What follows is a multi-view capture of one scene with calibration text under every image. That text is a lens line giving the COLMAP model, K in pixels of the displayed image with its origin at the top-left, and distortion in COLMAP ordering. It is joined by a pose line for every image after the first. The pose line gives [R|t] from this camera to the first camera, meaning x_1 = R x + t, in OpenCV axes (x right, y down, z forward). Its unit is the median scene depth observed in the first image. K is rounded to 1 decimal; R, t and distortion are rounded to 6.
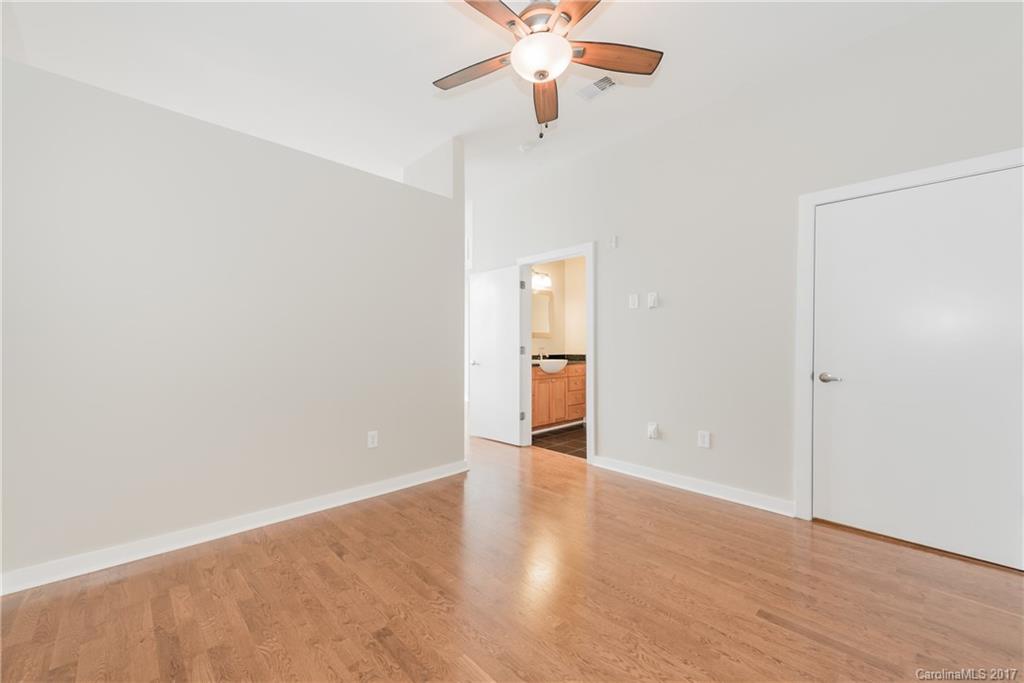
lens RADIAL K [[401.7, 0, 509.2], [0, 401.7, 345.6], [0, 0, 1]] dist [0.003156, 0.000255]
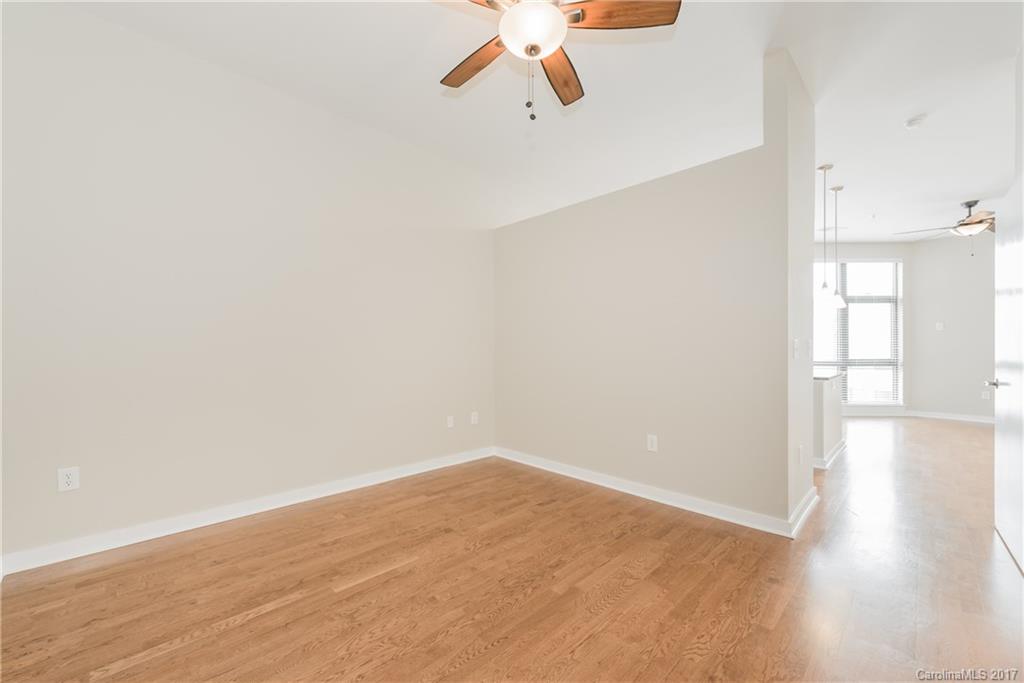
lens RADIAL K [[398.3, 0, 513.5], [0, 398.3, 353.4], [0, 0, 1]] dist [-0.000427, -0.000020]
pose [[0.027581, 0.008591, -0.999583, 0.877065], [-0.001071, 0.999963, 0.008565, -0.001081], [0.999619, 0.000834, 0.027590, 0.840330]]
